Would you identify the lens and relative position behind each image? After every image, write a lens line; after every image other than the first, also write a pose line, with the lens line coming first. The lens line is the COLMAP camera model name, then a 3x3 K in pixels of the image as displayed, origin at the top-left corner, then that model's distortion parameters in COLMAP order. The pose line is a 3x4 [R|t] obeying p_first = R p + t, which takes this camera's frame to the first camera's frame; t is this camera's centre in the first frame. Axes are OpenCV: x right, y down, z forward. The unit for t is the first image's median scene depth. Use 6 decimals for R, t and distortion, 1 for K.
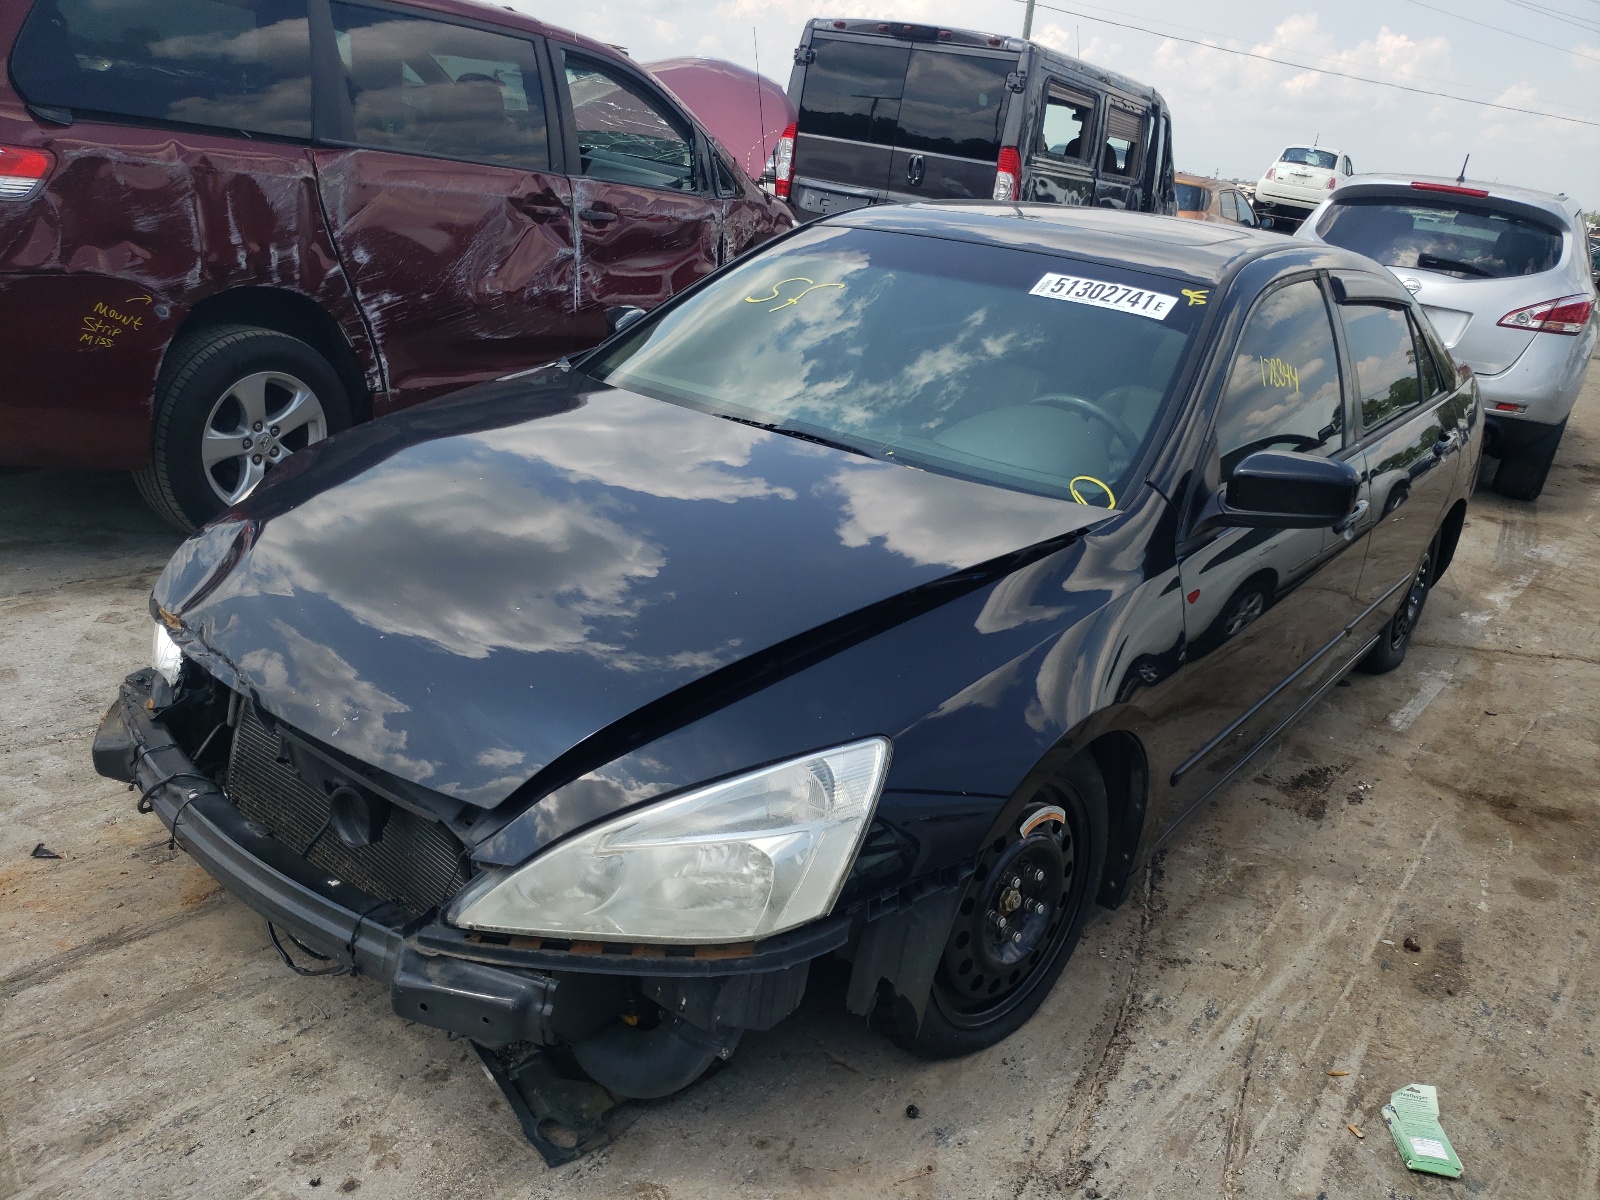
lens RADIAL K [[1310.8, 0, 818.8], [0, 1310.8, 600.1], [0, 0, 1]] dist [-0.041598, 0.099936]
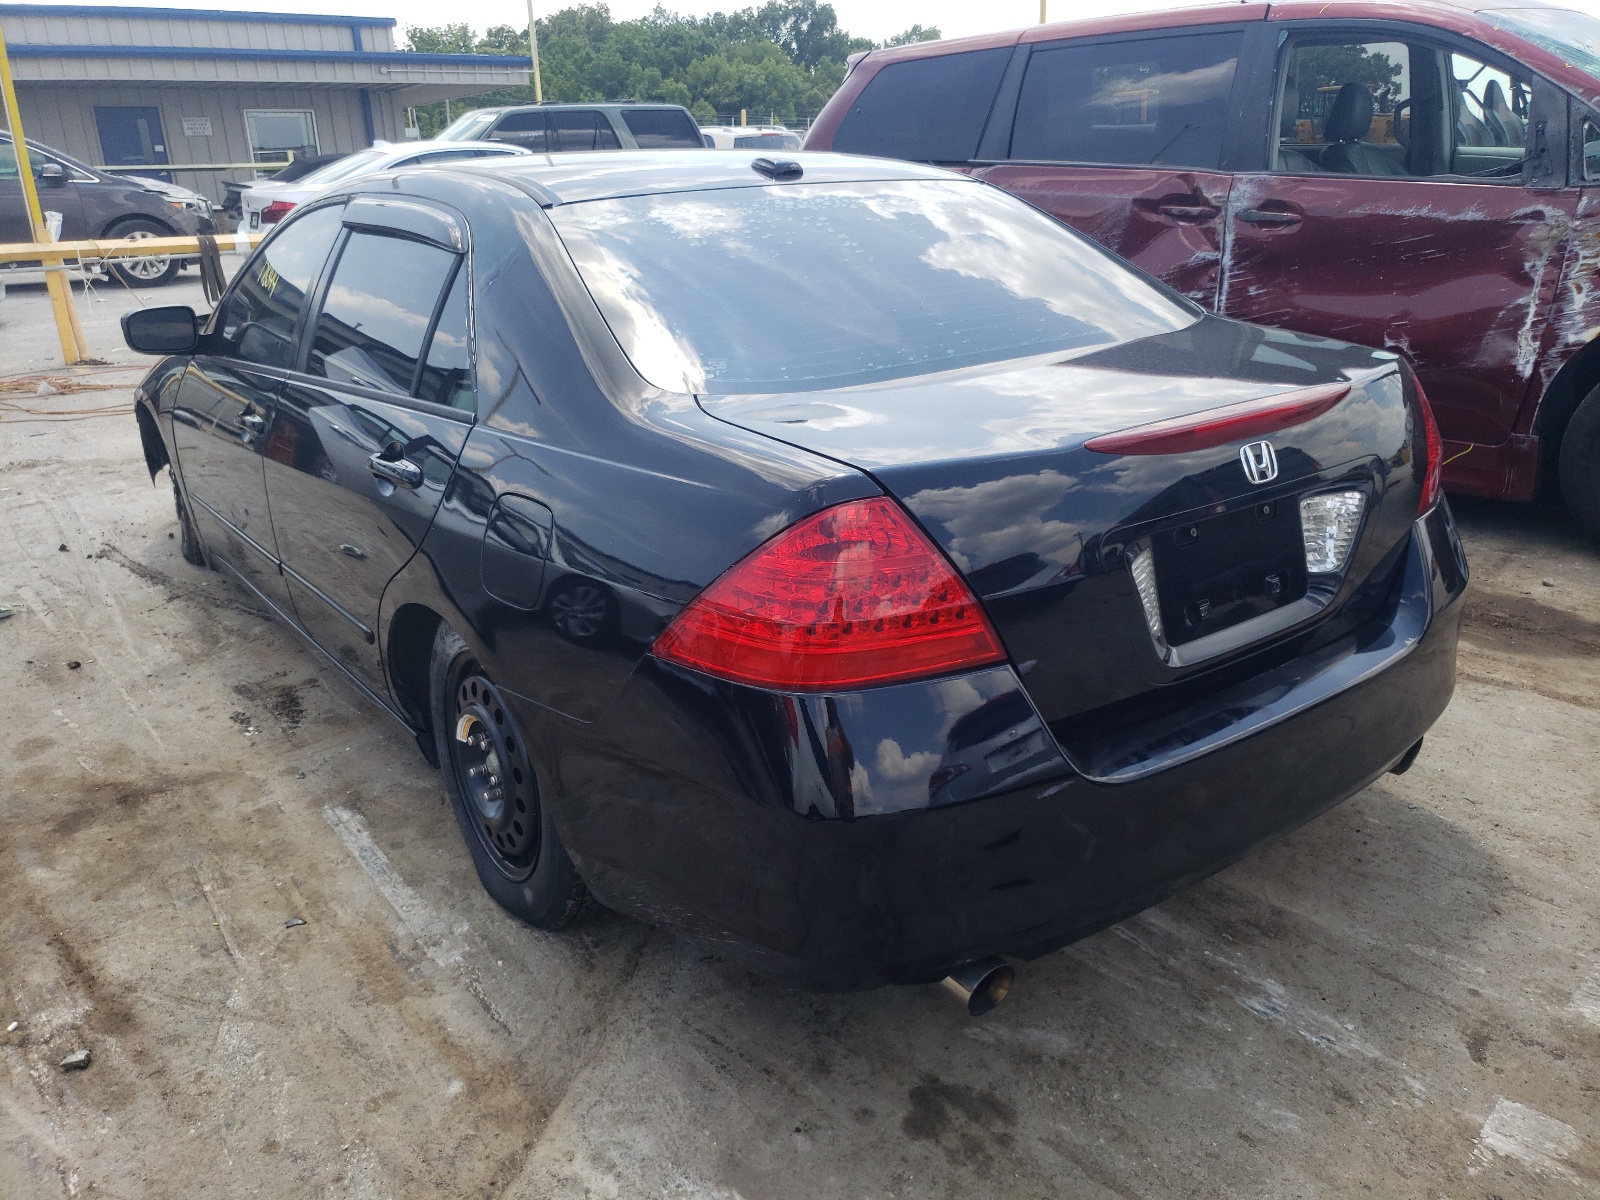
lens RADIAL K [[1310.8, 0, 818.8], [0, 1310.8, 600.1], [0, 0, 1]] dist [-0.041598, 0.099936]
pose [[-0.306391, 0.206622, -0.929210, 0.833584], [-0.313342, 0.899864, 0.303416, -0.258753], [0.898856, 0.384124, -0.210967, 1.110601]]
